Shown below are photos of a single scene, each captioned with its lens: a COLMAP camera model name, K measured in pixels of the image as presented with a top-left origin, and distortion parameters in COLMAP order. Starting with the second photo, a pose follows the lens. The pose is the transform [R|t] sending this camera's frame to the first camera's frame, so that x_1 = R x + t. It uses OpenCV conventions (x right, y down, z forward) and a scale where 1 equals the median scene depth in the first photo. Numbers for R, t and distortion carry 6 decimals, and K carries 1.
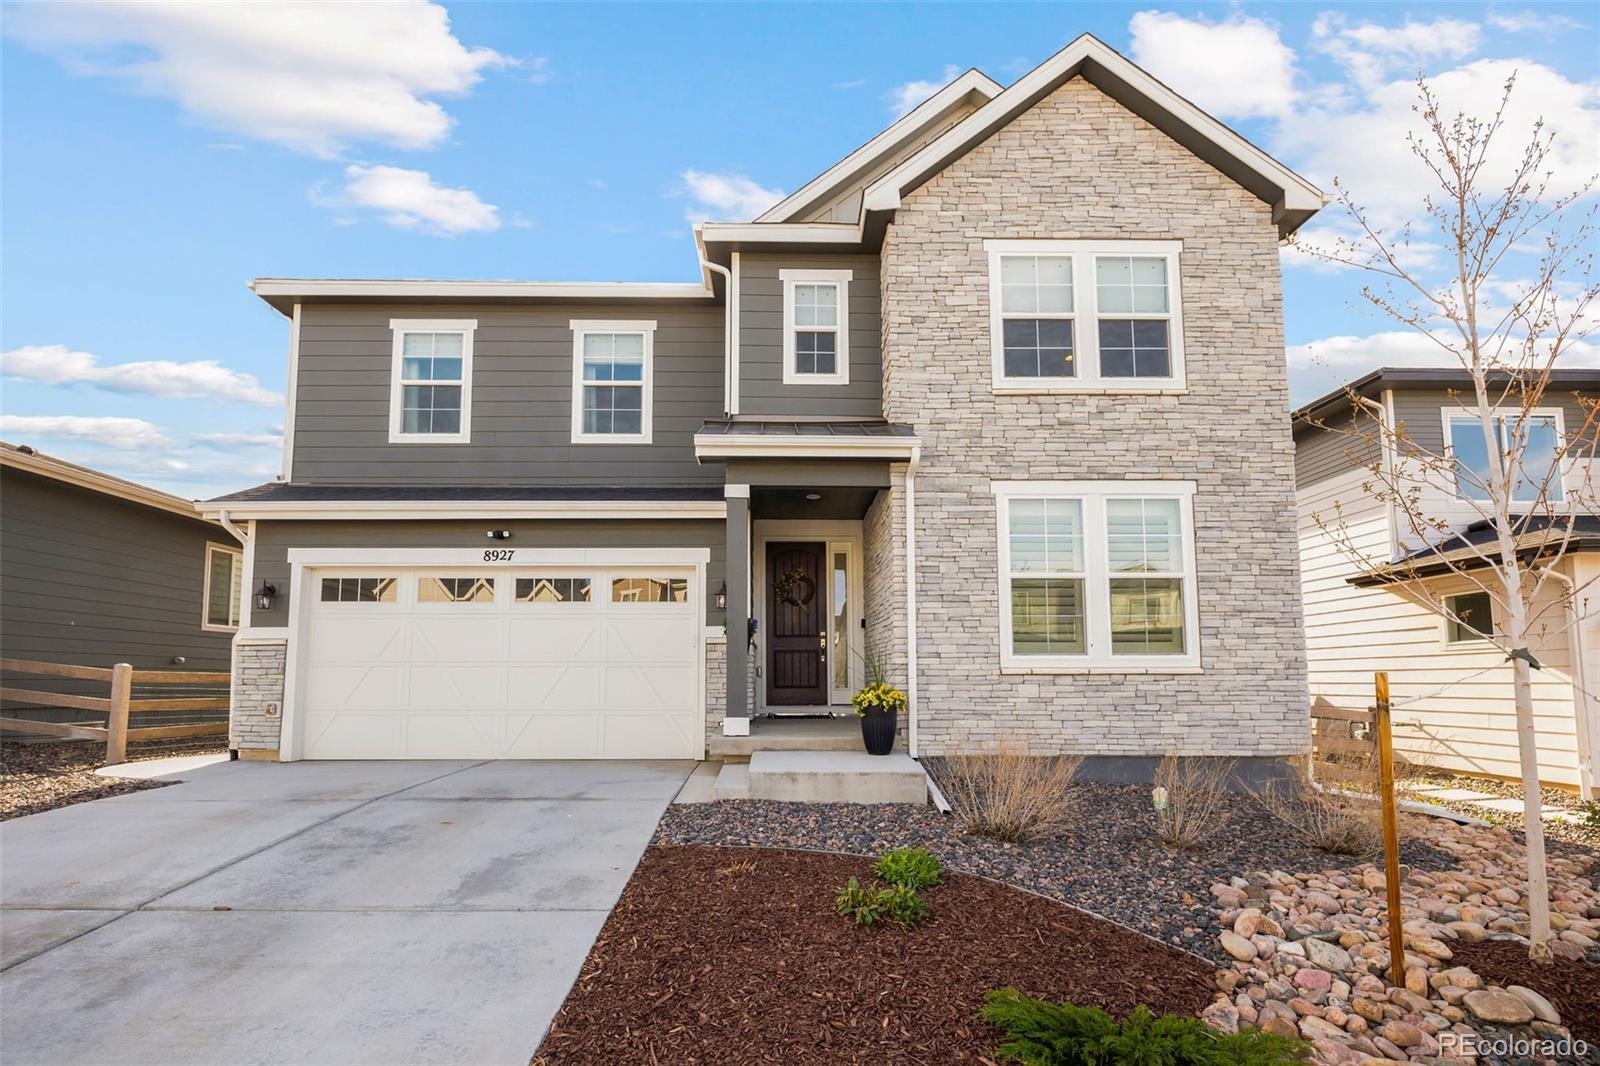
lens RADIAL K [[689.1, 0, 791.1], [0, 689.1, 626.8], [0, 0, 1]] dist [-0.002156, 0.000387]
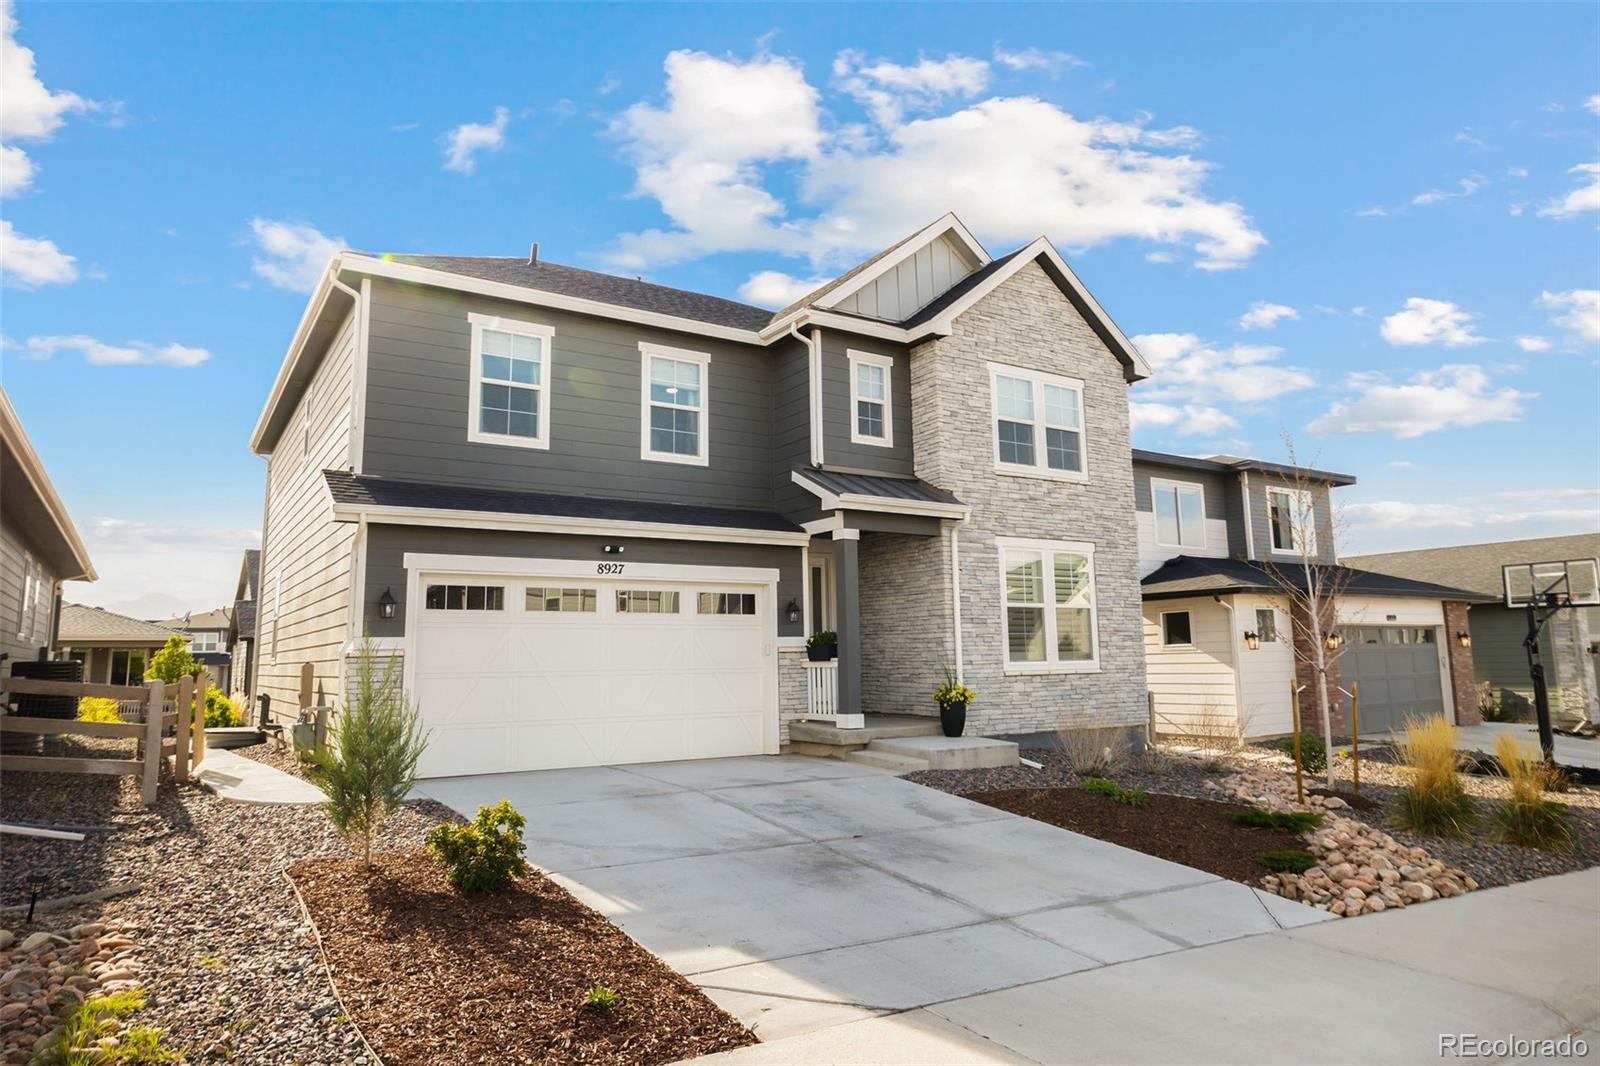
lens RADIAL K [[952.9, 0, 794.4], [0, 952.9, 530.1], [0, 0, 1]] dist [-0.020203, -0.000123]
pose [[0.853597, 0.061237, 0.517323, -1.025663], [-0.026608, 0.996896, -0.074101, -0.067968], [-0.520254, 0.049488, 0.852576, -0.421023]]
